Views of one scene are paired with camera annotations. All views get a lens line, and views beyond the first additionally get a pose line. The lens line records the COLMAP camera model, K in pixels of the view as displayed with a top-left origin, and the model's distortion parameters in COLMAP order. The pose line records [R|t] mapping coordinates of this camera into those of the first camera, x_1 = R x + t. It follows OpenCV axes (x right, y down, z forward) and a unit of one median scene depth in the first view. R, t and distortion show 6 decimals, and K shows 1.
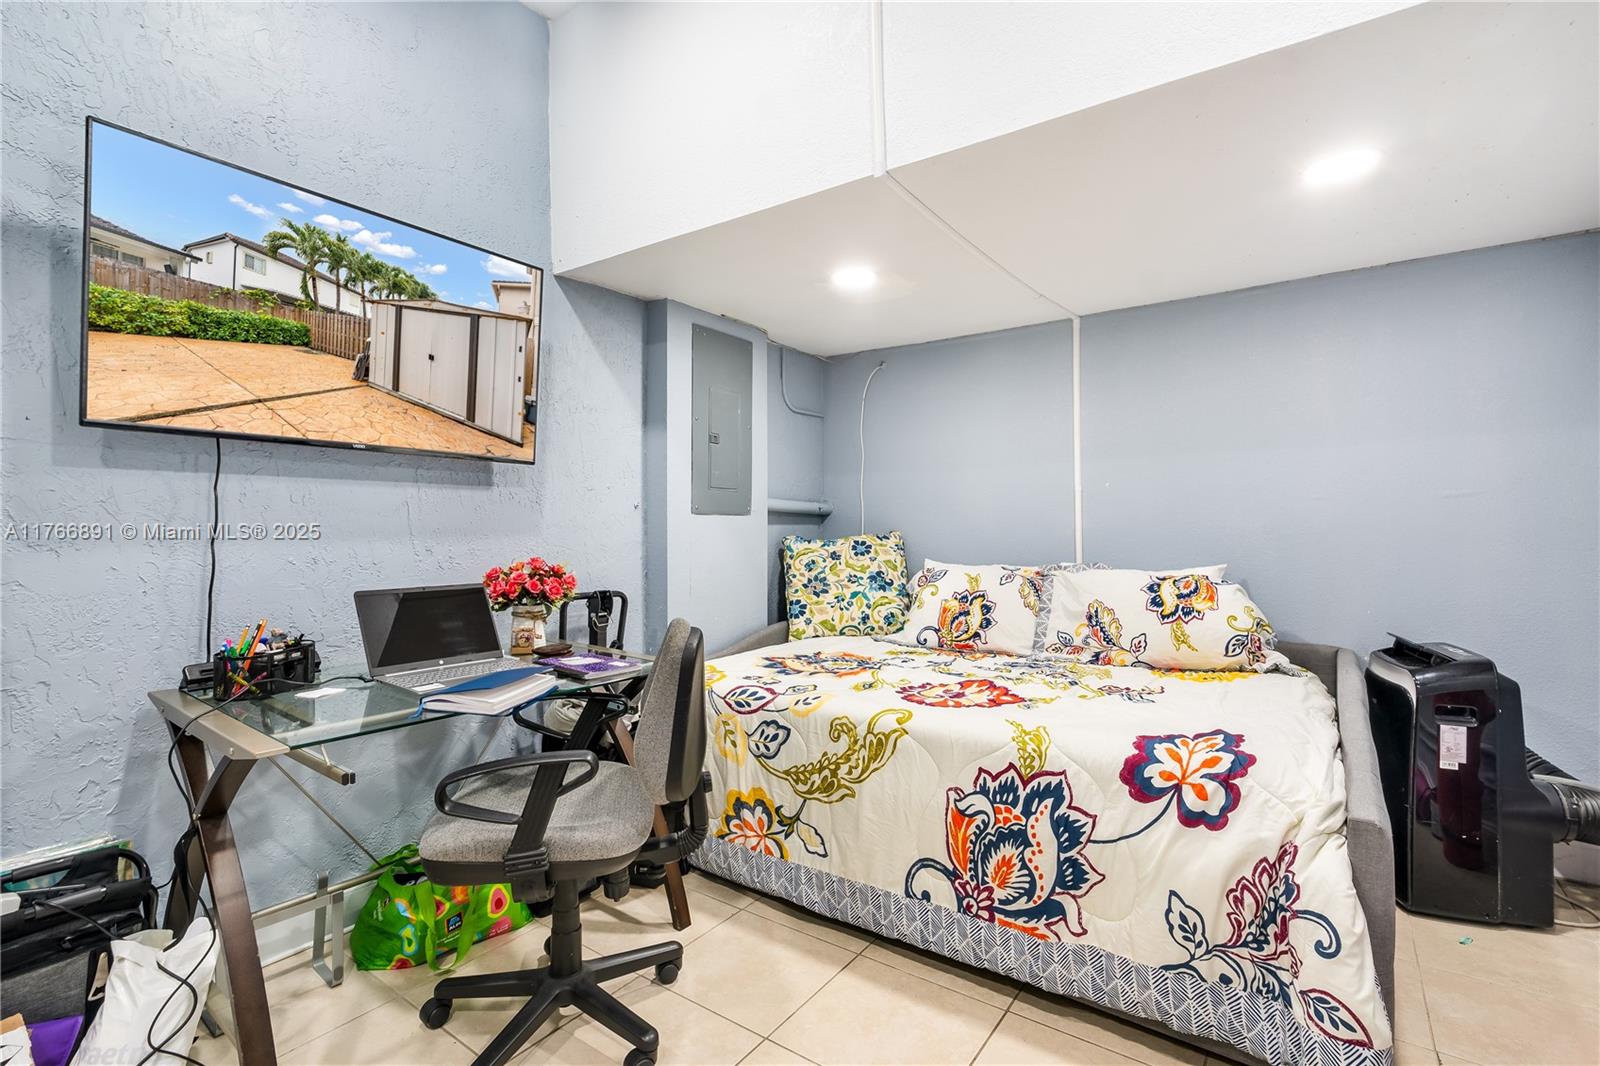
lens RADIAL K [[740.4, 0, 800.8], [0, 740.4, 523.6], [0, 0, 1]] dist [-0.005953, -0.000388]
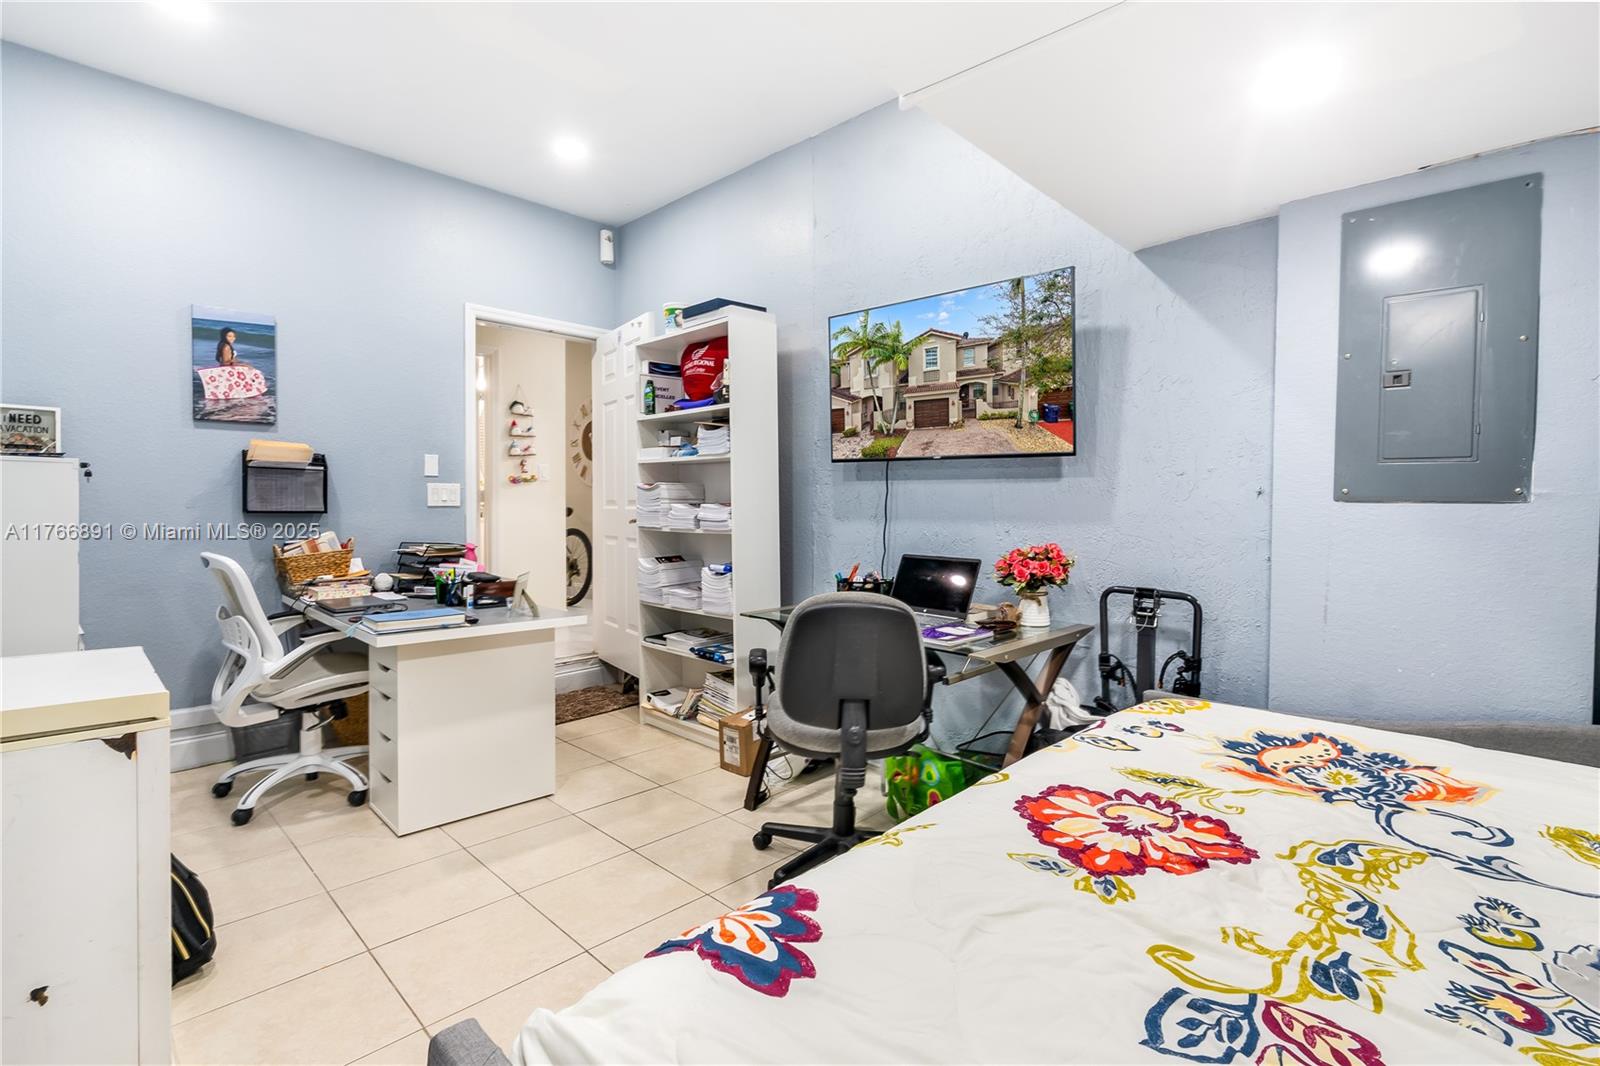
lens RADIAL K [[740.4, 0, 800.8], [0, 740.4, 523.6], [0, 0, 1]] dist [-0.005953, -0.000388]
pose [[-0.138786, 0.026452, -0.989969, 0.740004], [-0.008378, 0.999576, 0.027883, -0.009848], [0.990287, 0.012163, -0.138506, 0.776993]]
